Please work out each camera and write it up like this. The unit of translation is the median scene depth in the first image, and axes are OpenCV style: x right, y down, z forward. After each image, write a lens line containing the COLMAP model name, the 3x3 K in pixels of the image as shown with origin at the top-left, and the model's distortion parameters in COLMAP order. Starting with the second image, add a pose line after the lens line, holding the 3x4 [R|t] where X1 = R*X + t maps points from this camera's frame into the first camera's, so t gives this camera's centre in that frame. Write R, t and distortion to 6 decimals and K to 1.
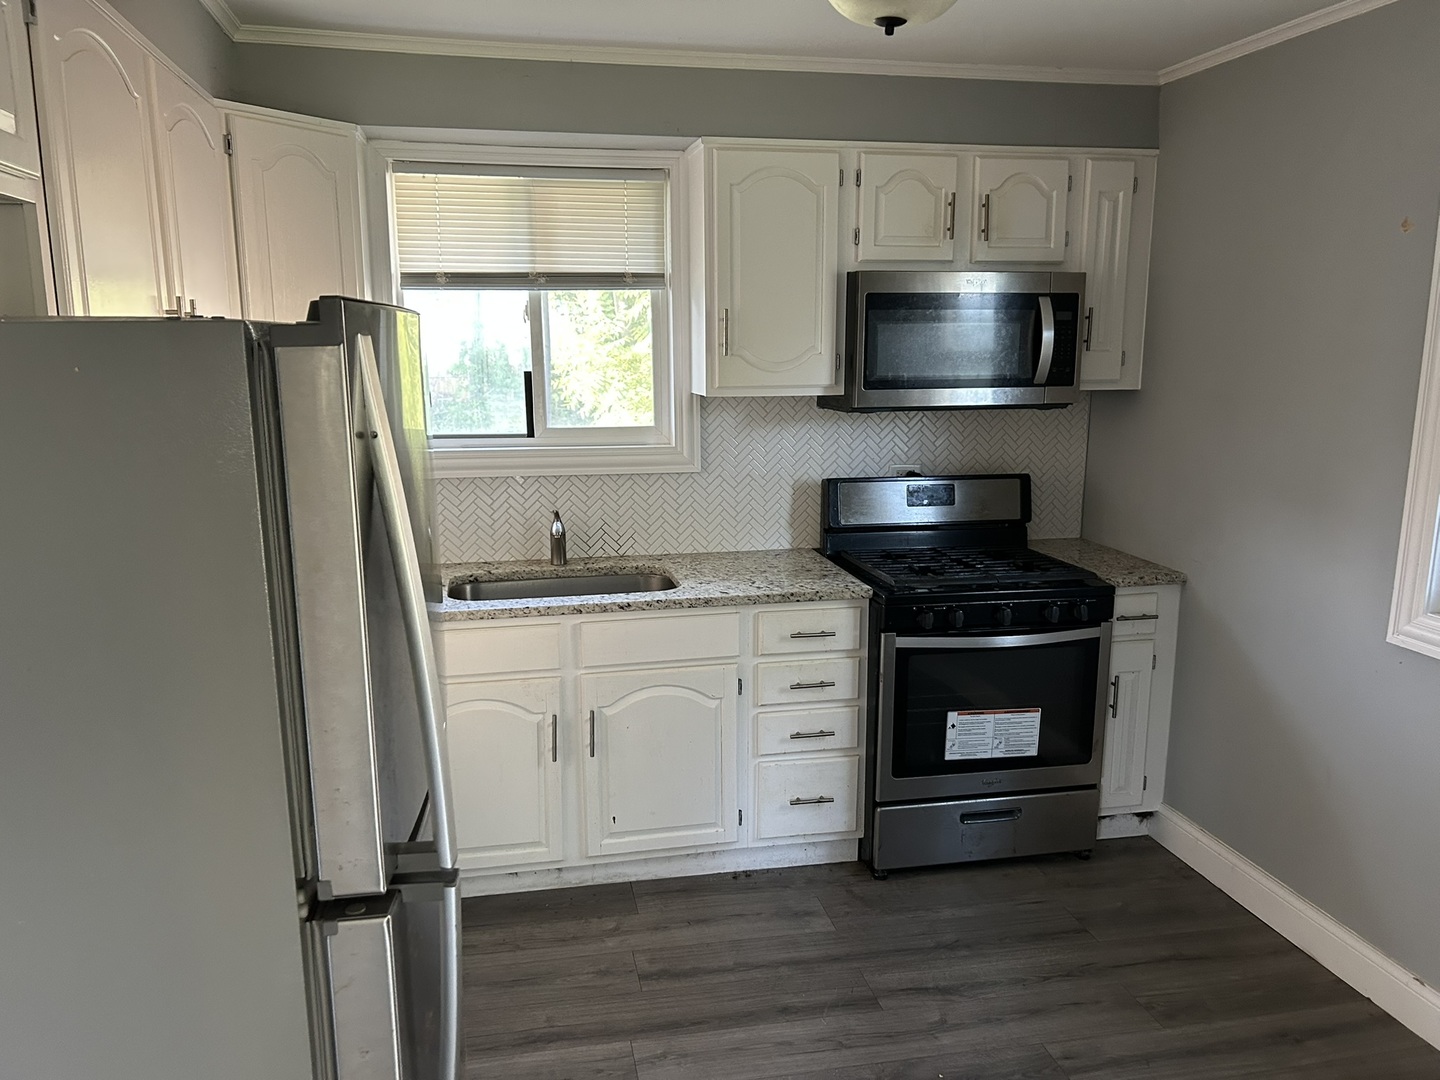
lens RADIAL K [[1084.8, 0, 721.8], [0, 1084.8, 554.5], [0, 0, 1]] dist [0.059172, -0.067469]
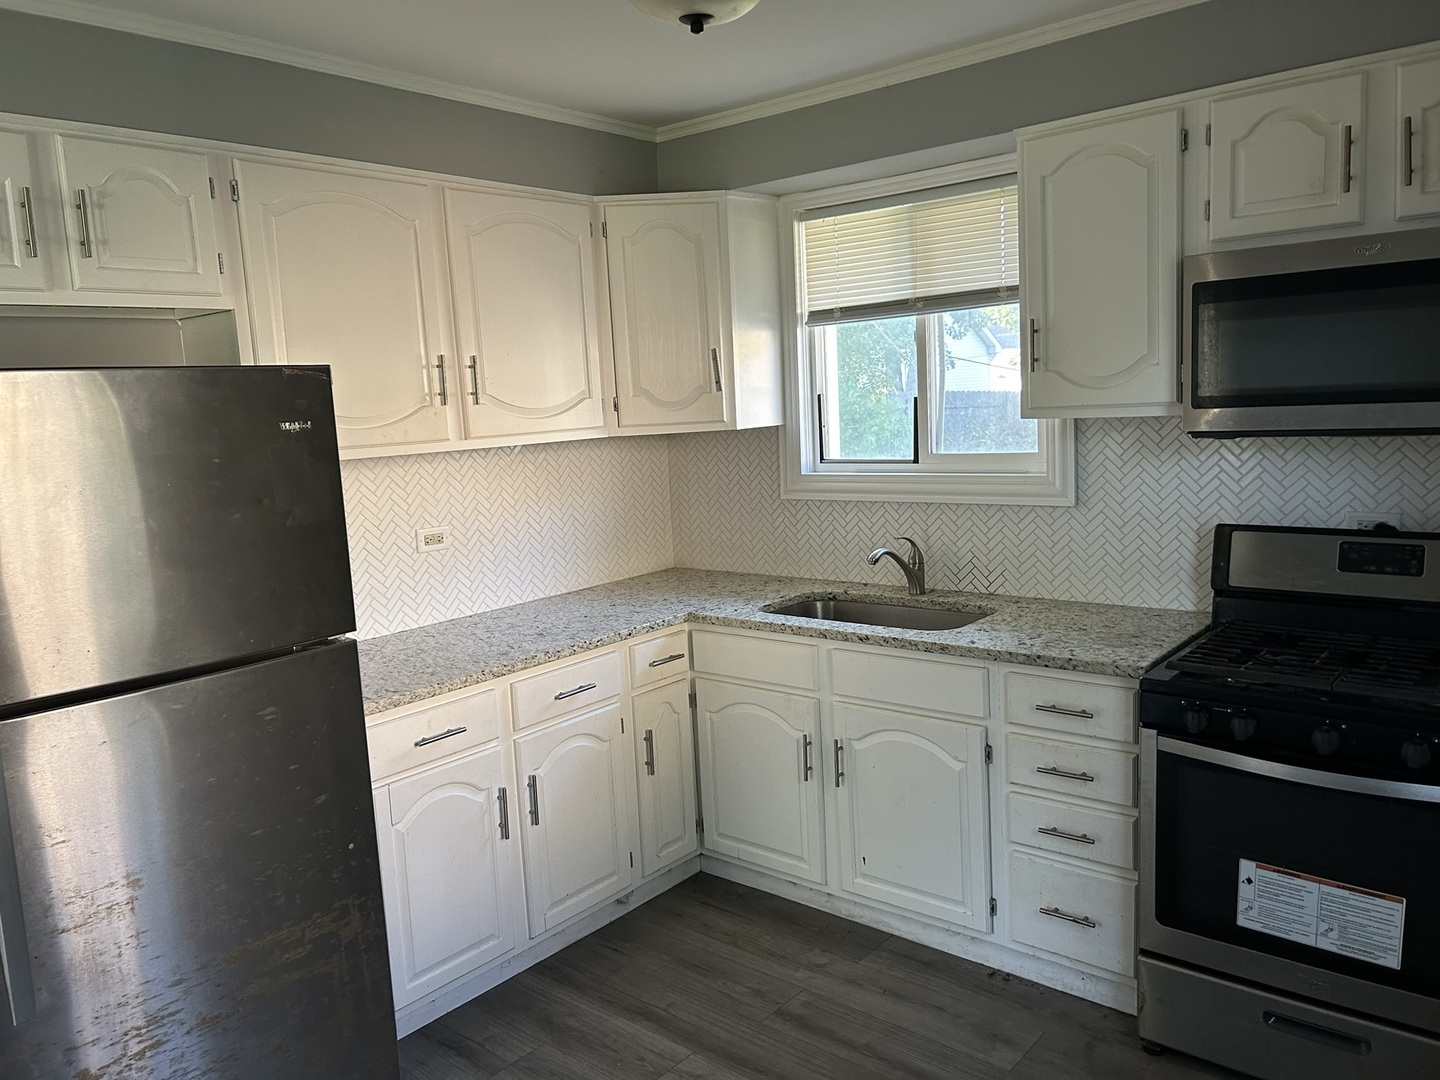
lens RADIAL K [[1084.8, 0, 716.9], [0, 1084.8, 545.4], [0, 0, 1]] dist [0.059172, -0.067469]
pose [[0.621104, 0.080402, -0.779593, 0.531112], [-0.104082, 0.994375, 0.019630, -0.036921], [0.776786, 0.068949, 0.625979, 0.266916]]
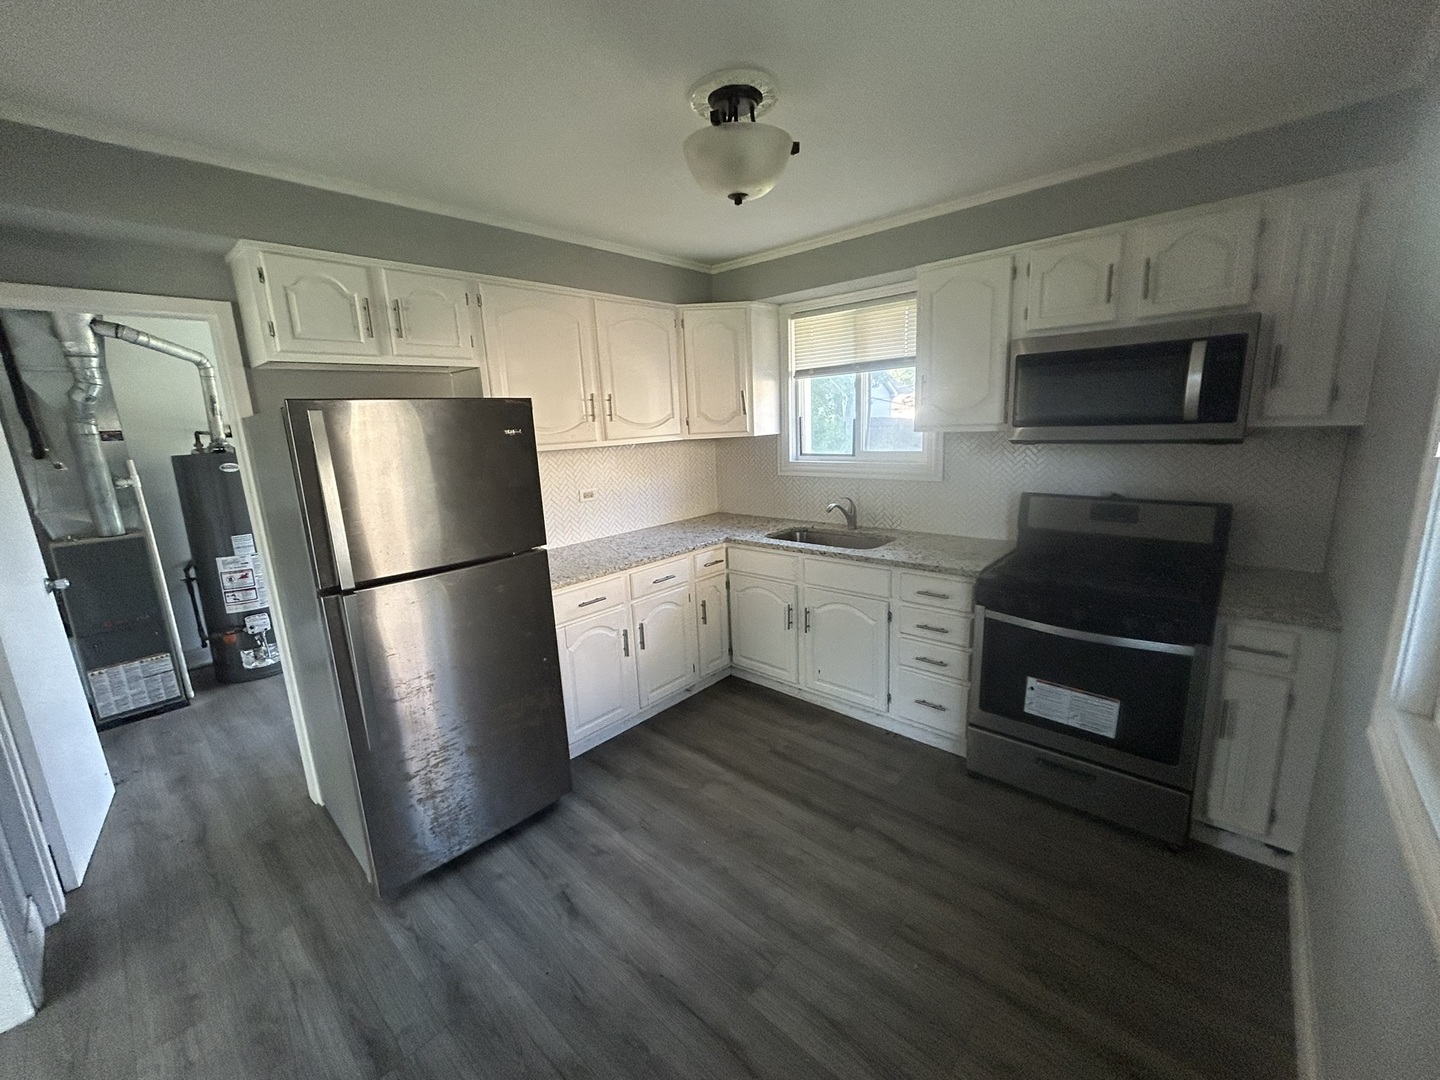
lens RADIAL K [[581.0, 0, 720.4], [0, 581.0, 539.0], [0, 0, 1]] dist [-0.000678, 0.001330]
pose [[0.593782, 0.141804, -0.792032, 0.509115], [-0.116455, 0.989129, 0.089786, -0.036814], [0.796154, 0.038923, 0.603840, 0.278774]]
